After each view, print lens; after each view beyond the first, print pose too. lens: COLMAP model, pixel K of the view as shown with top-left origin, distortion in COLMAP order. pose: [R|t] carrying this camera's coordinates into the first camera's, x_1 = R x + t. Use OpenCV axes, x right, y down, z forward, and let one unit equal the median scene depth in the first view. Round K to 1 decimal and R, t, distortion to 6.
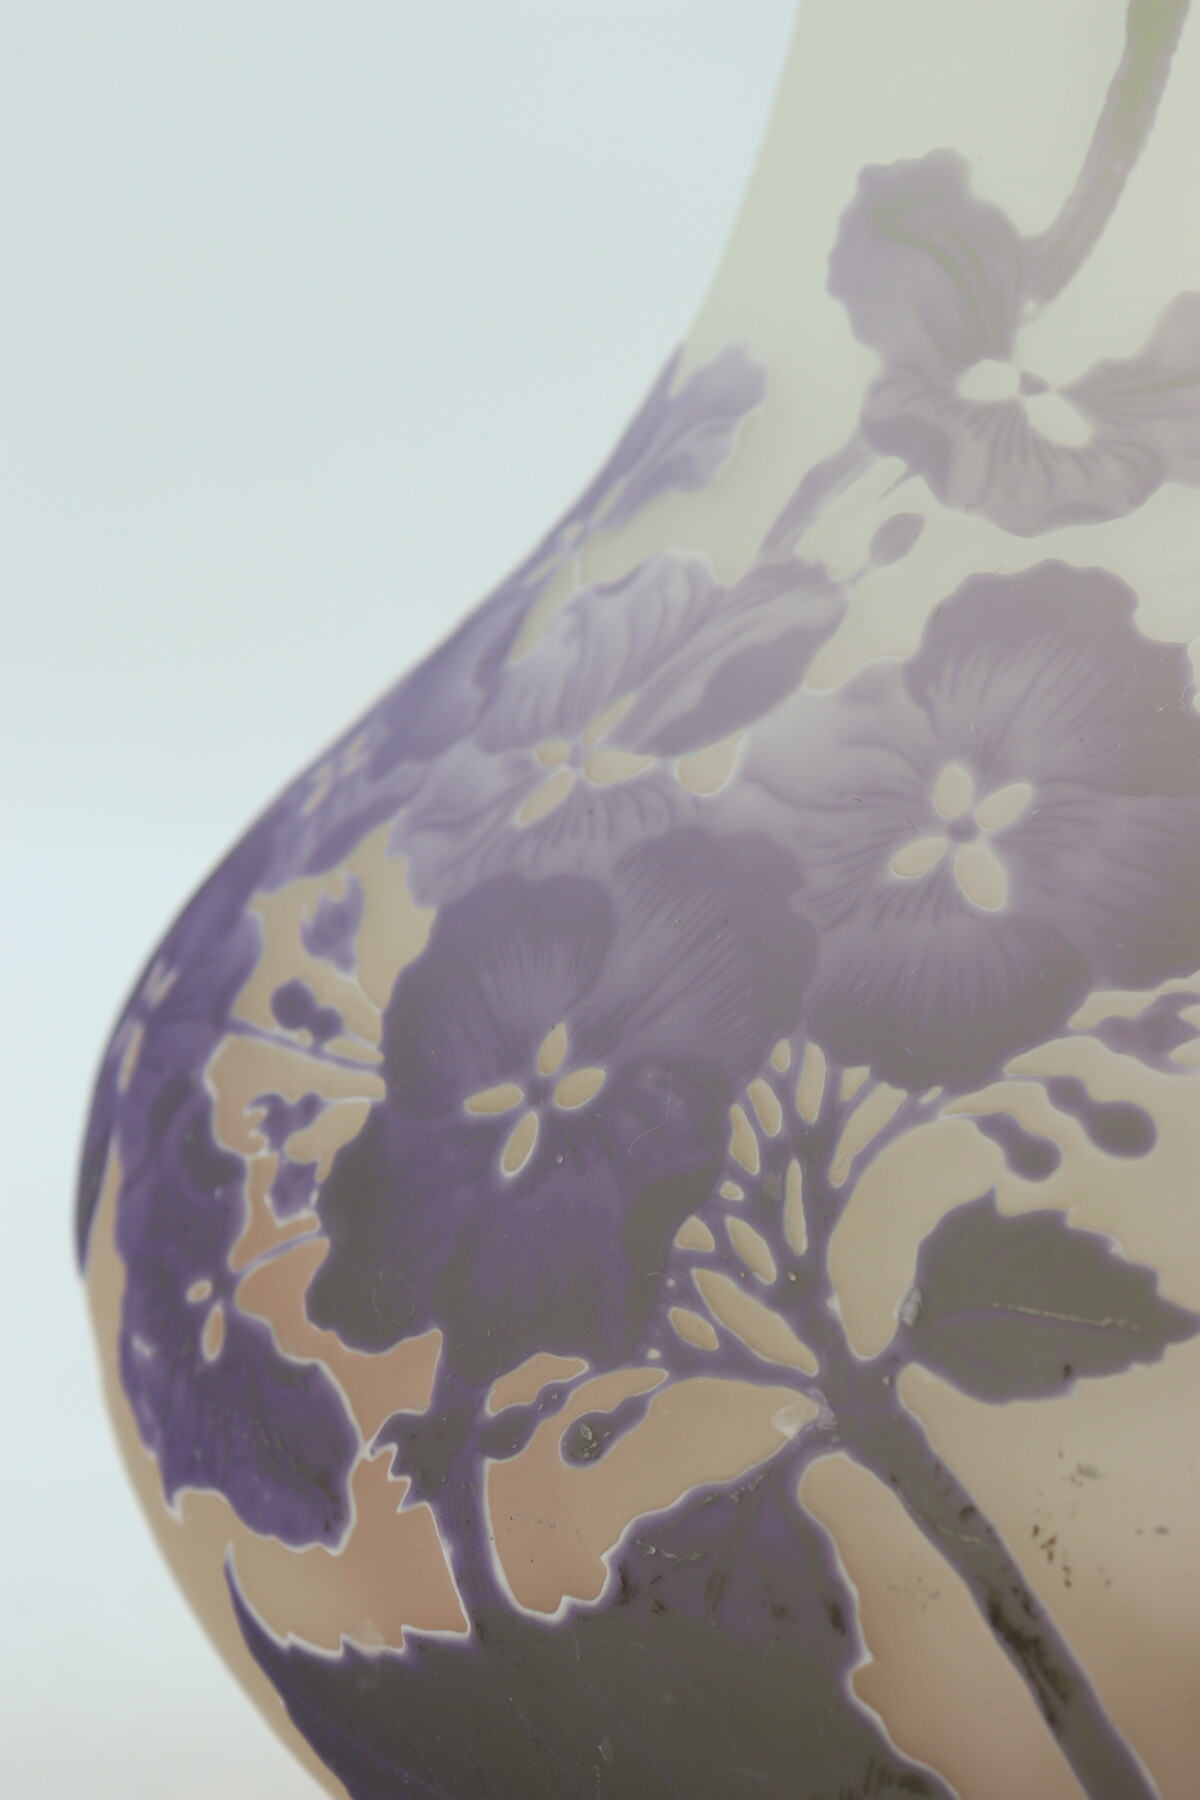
lens RADIAL K [[3492.7, 0, 631.1], [0, 3492.7, 941.2], [0, 0, 1]] dist [0.101014, 0.000000]
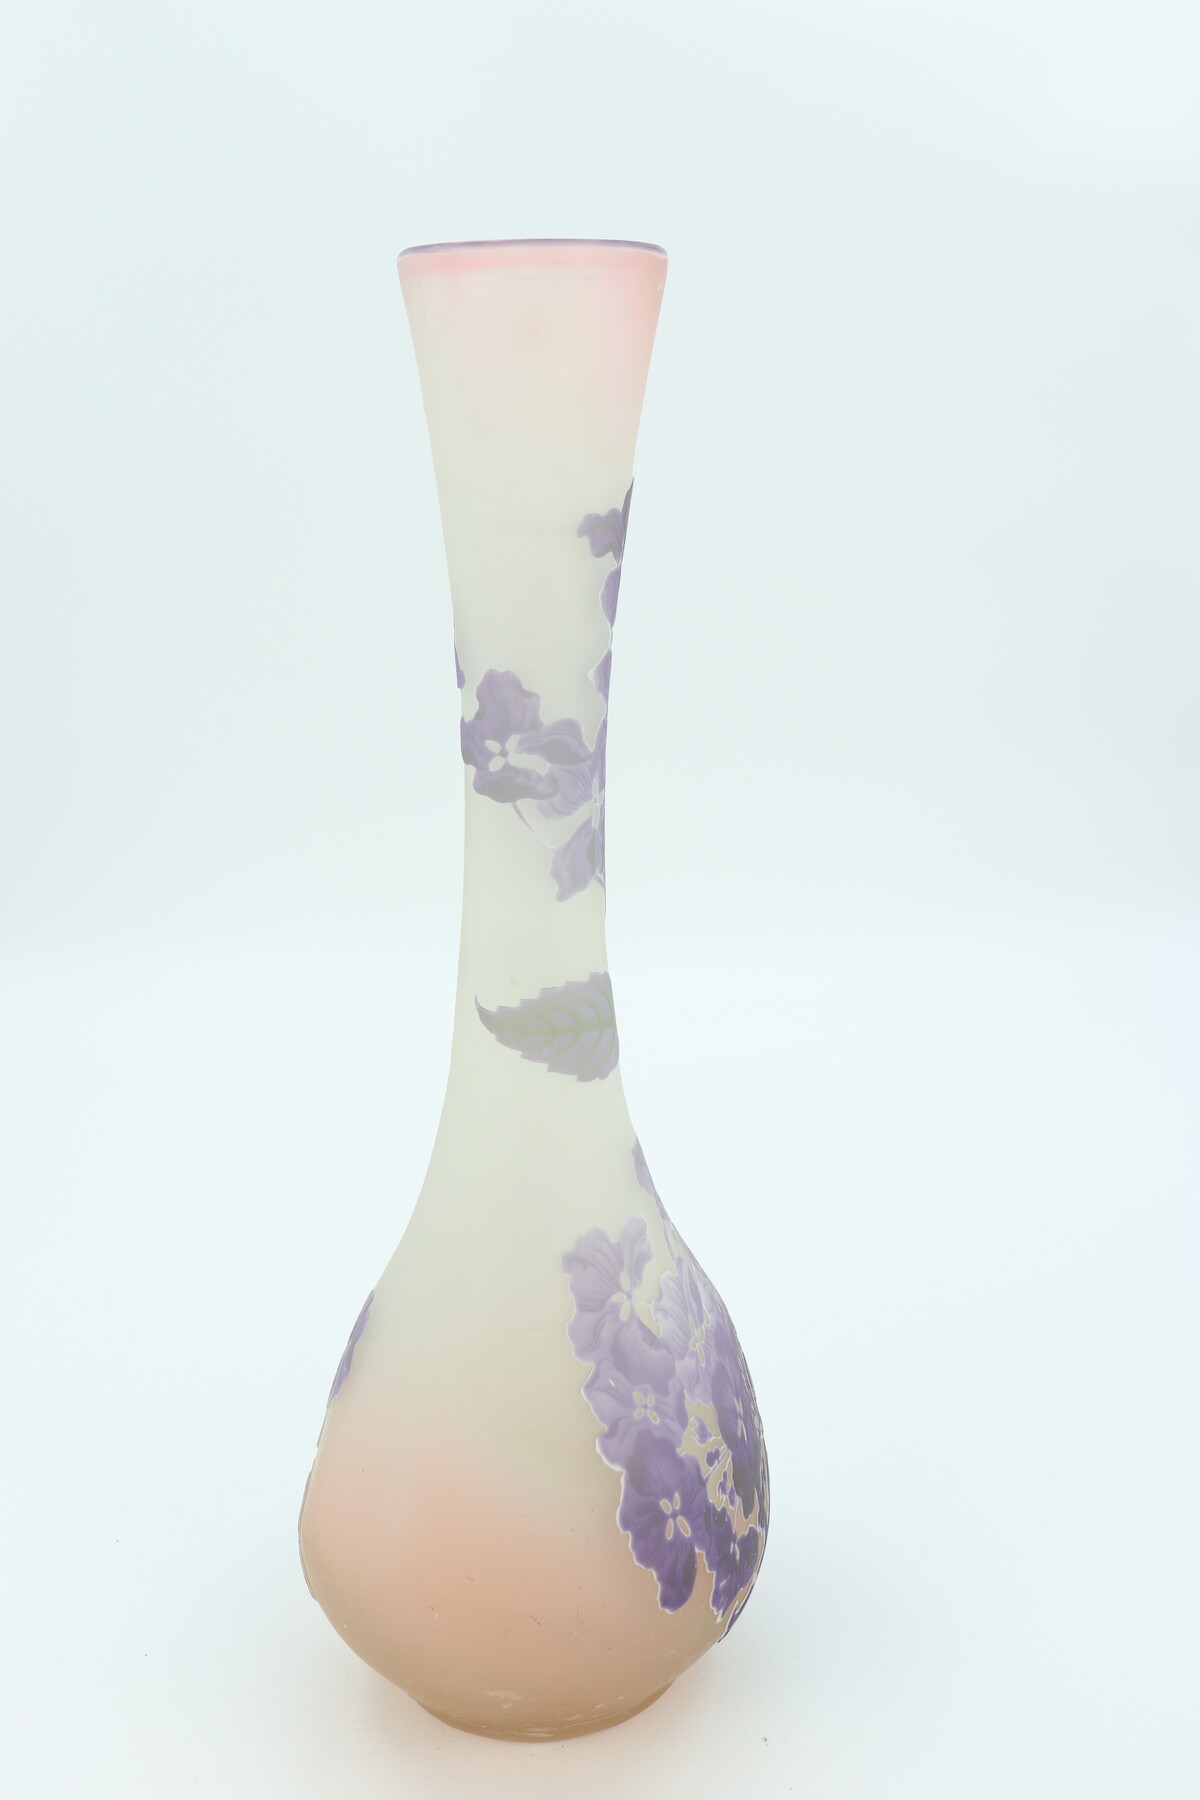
lens RADIAL K [[1950.9, 0, 604.9], [0, 1950.9, 898.6], [0, 0, 1]] dist [-0.052162, 0.000000]
pose [[-0.413808, -0.279307, 0.866459, -1.521718], [0.070736, 0.939029, 0.336483, -1.116380], [-0.907612, 0.200529, -0.368821, 1.734985]]
